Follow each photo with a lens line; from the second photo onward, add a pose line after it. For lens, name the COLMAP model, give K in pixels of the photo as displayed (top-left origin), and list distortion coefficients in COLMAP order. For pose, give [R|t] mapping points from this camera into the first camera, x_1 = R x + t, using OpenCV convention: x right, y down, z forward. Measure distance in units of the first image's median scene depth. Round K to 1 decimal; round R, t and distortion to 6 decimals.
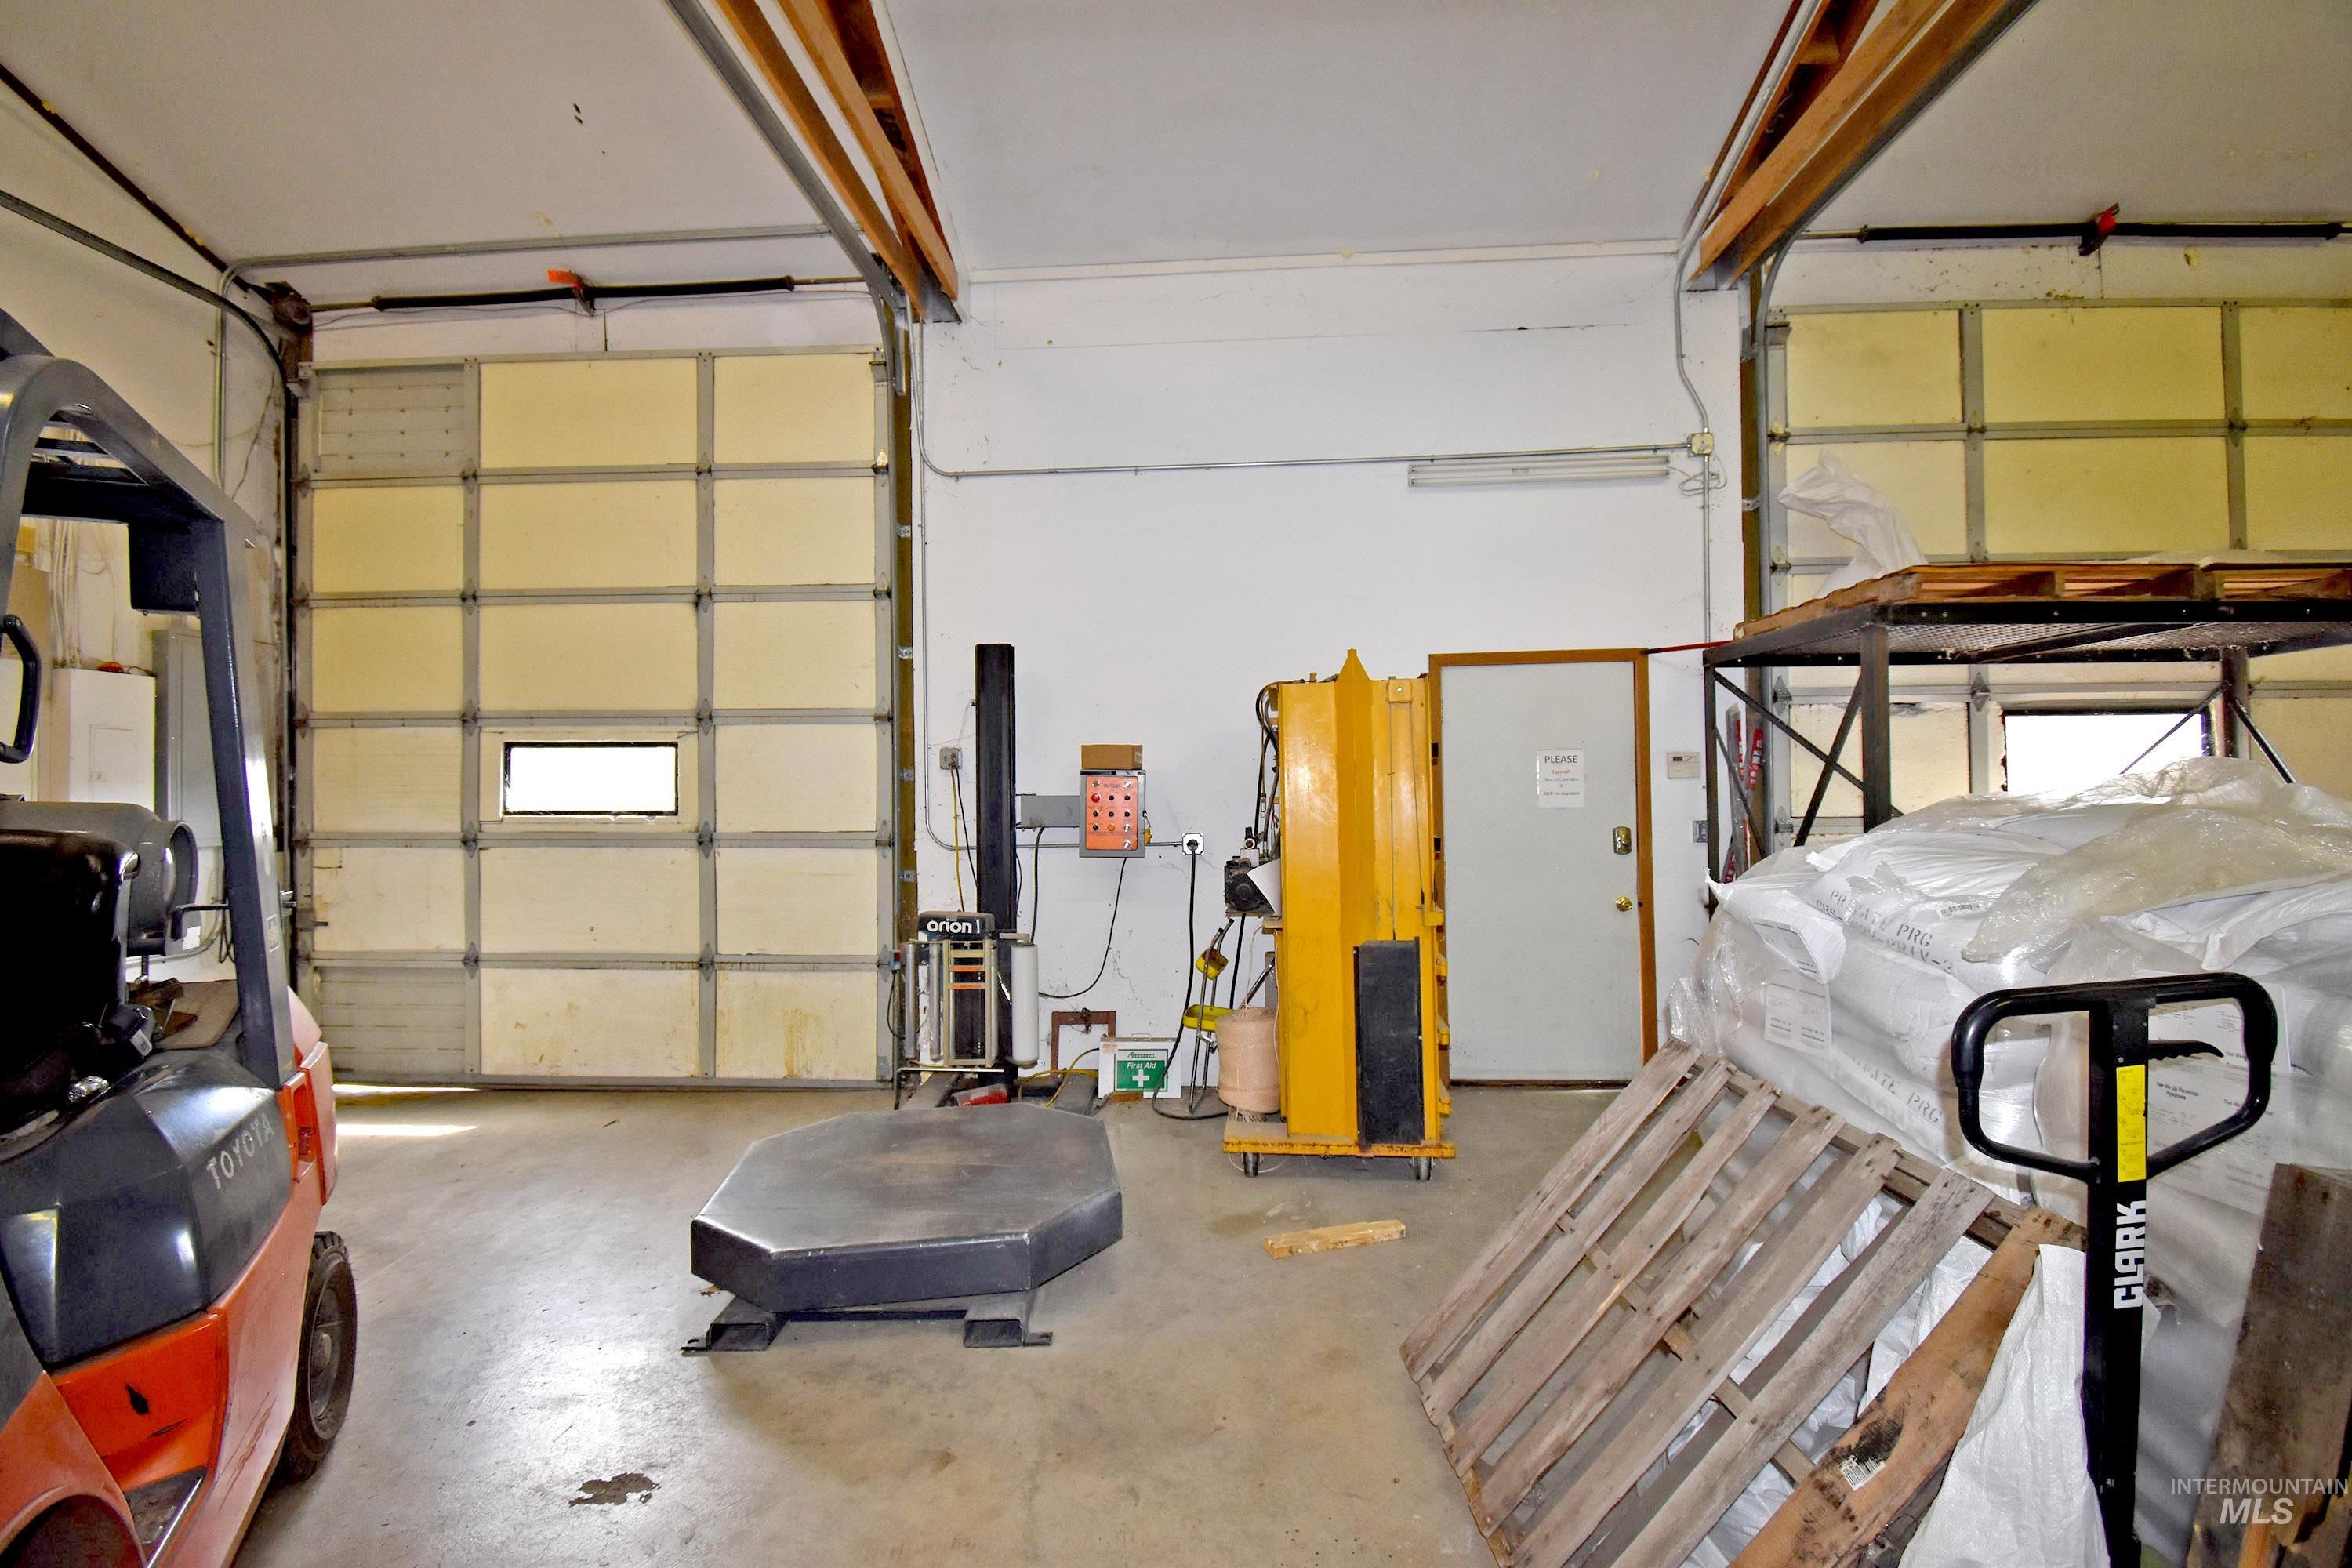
lens RADIAL K [[1037.8, 0, 1177.3], [0, 1037.8, 796.2], [0, 0, 1]] dist [-0.007646, -0.007482]
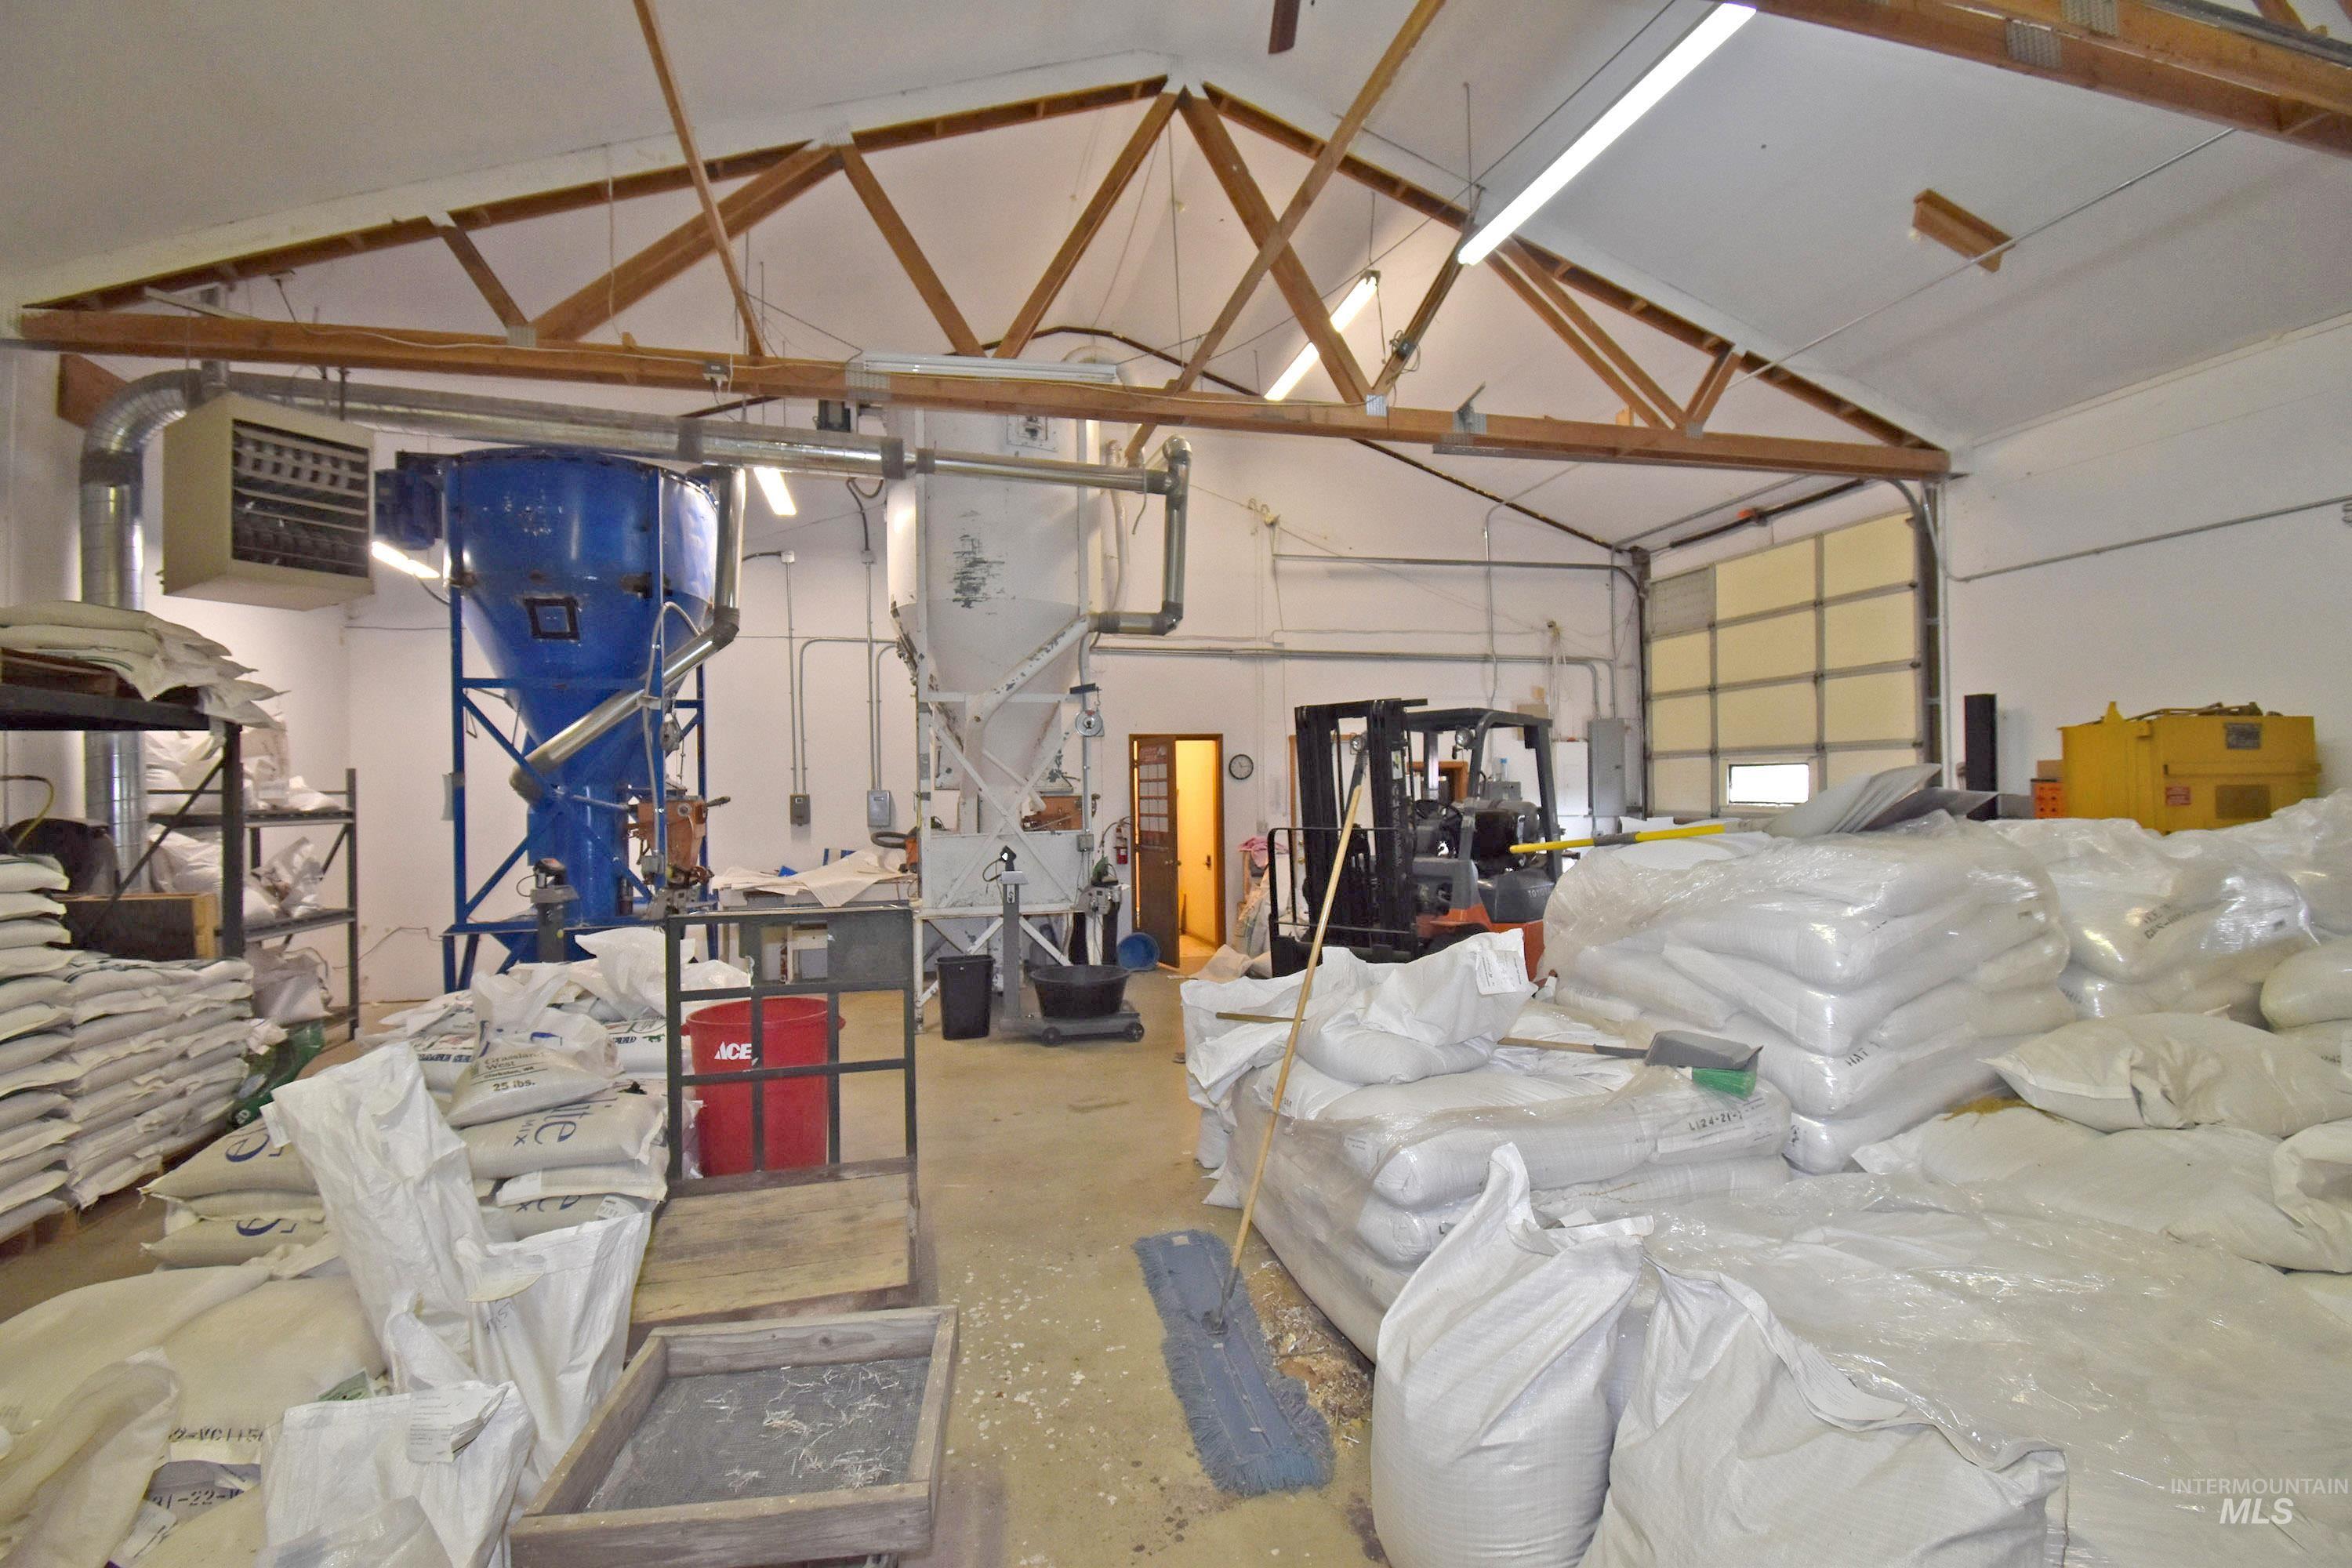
lens RADIAL K [[1037.8, 0, 1176.2], [0, 1037.8, 782.8], [0, 0, 1]] dist [-0.007646, -0.007482]
pose [[0.292453, -0.002745, -0.956276, 0.855468], [0.009836, 0.999952, 0.000138, -0.029246], [0.956229, -0.009447, 0.292466, -0.510178]]
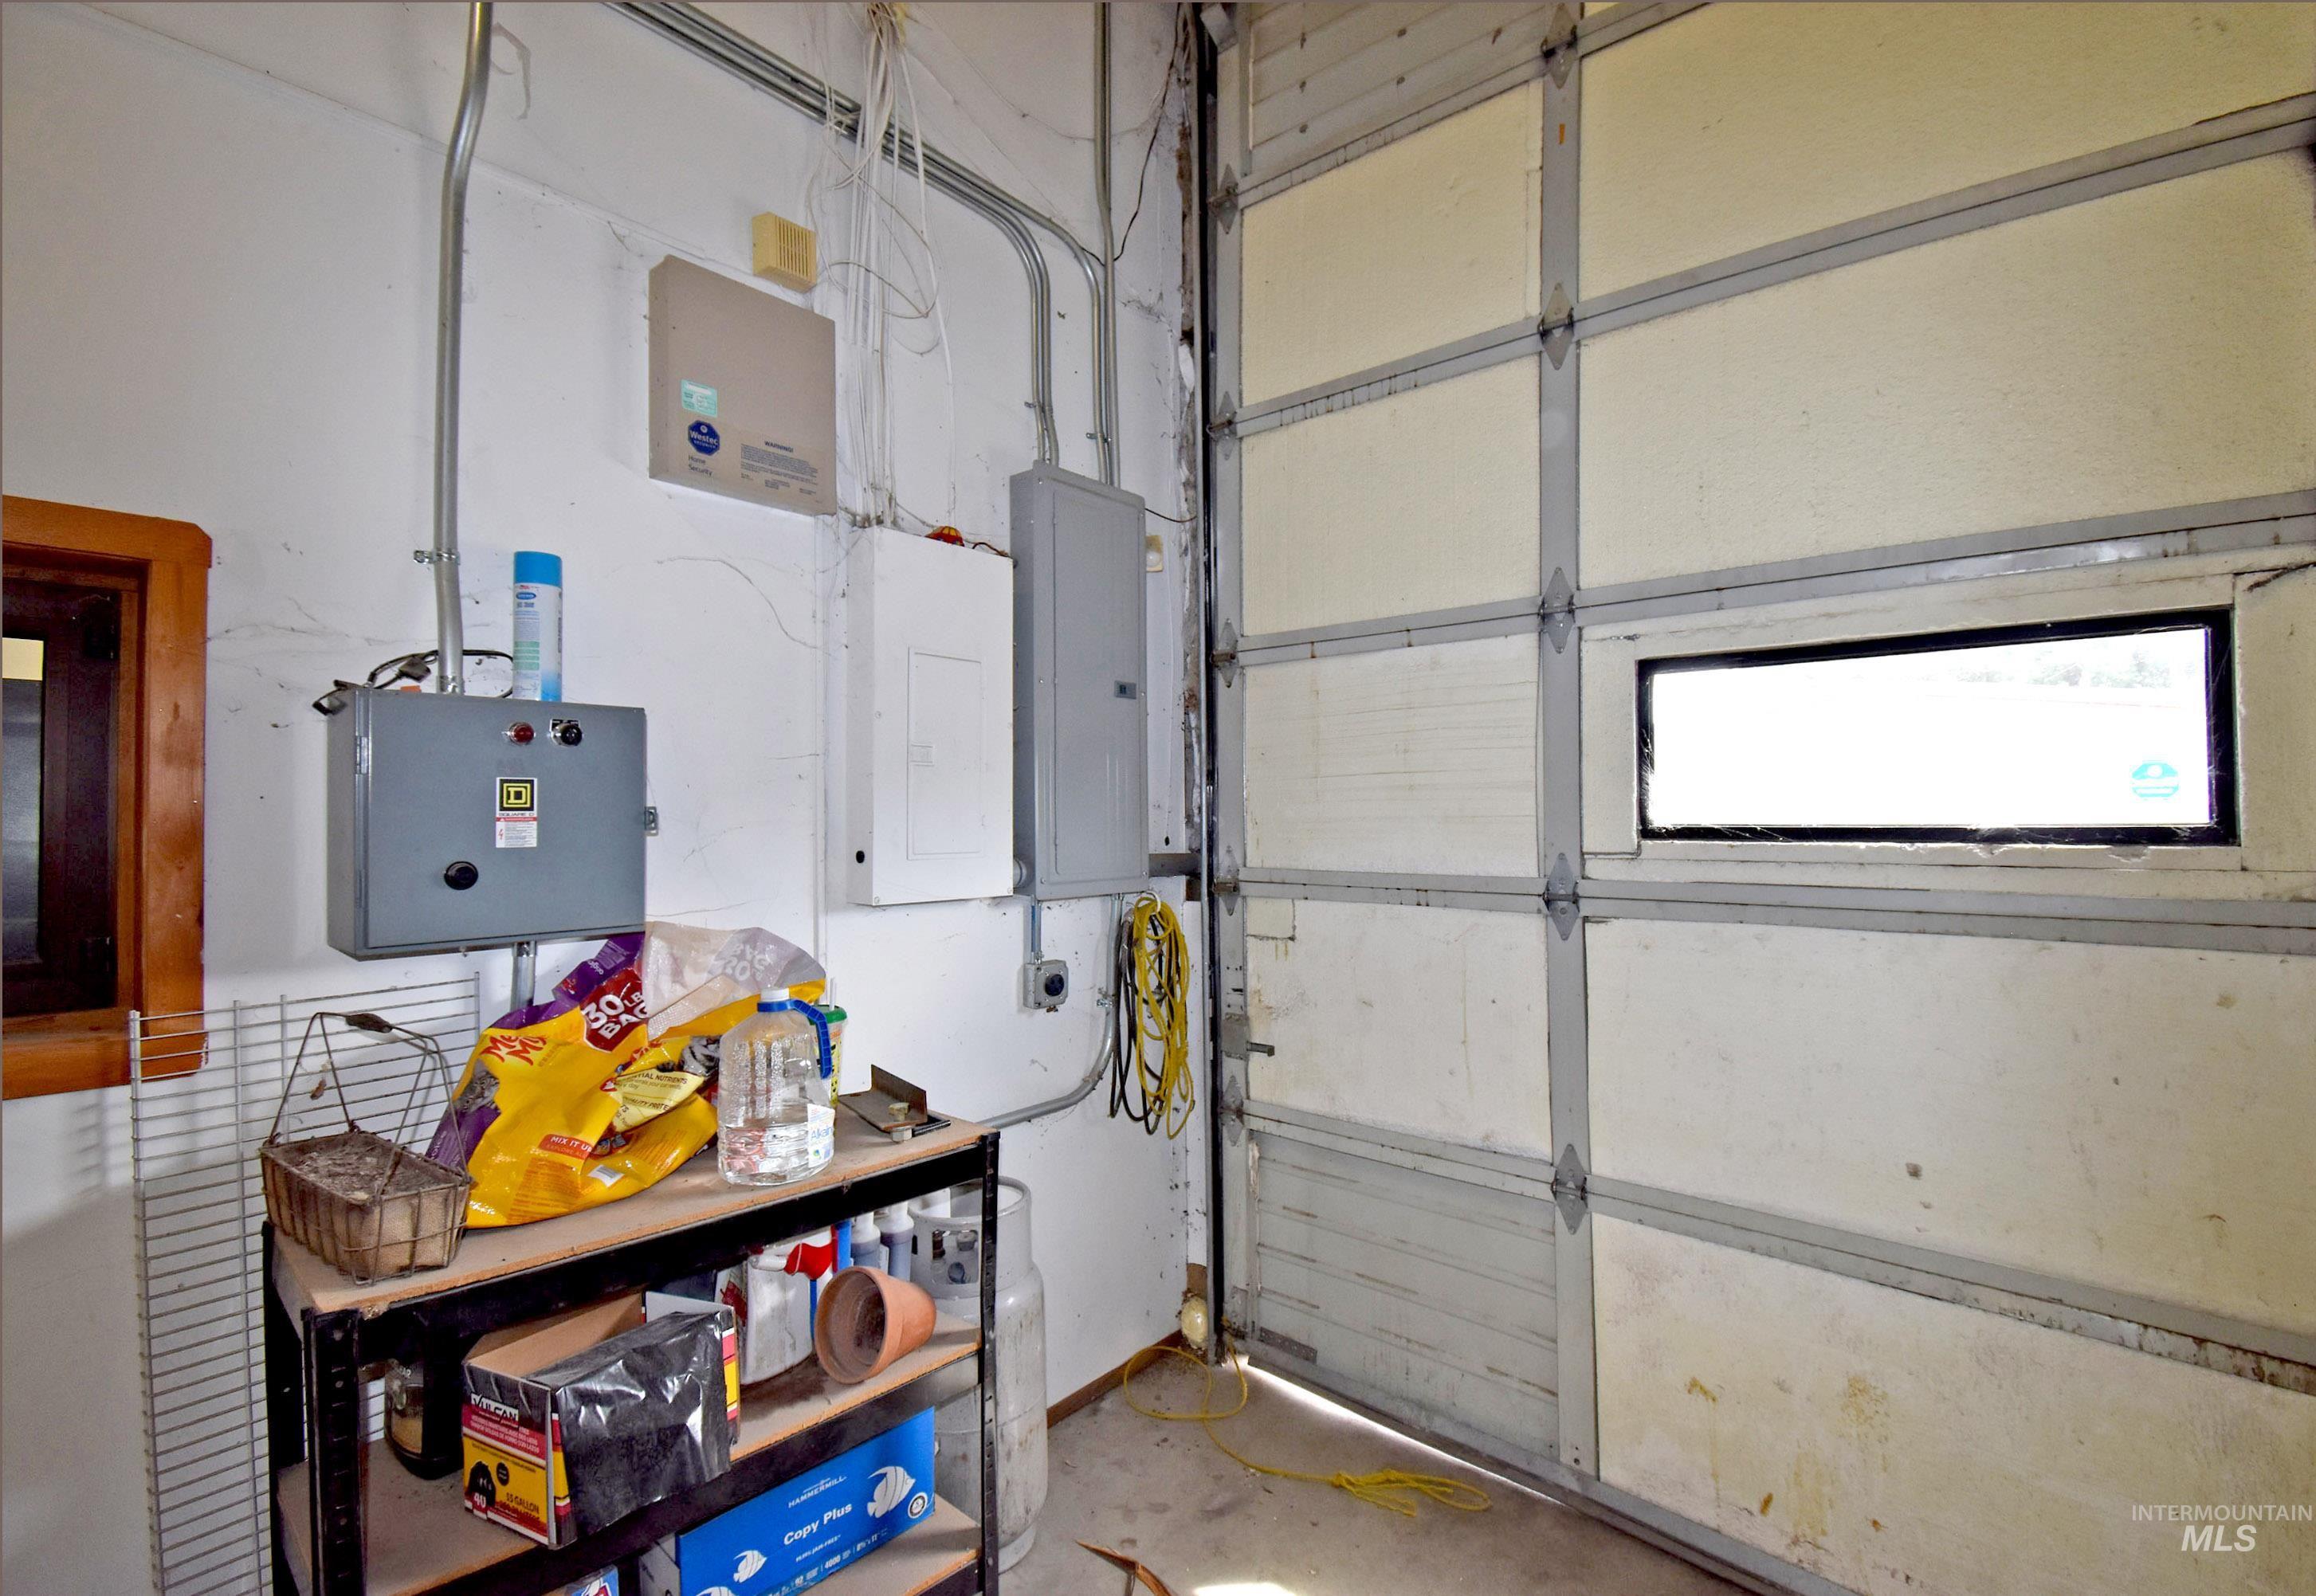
lens RADIAL K [[1063.3, 0, 1165.0], [0, 1063.3, 804.0], [0, 0, 1]] dist [0.005187, 0.000393]
pose [[0.776705, -0.007838, -0.629816, -0.536647], [0.001811, 0.999946, -0.010211, 0.008649], [0.629862, 0.006790, 0.776677, 0.560312]]
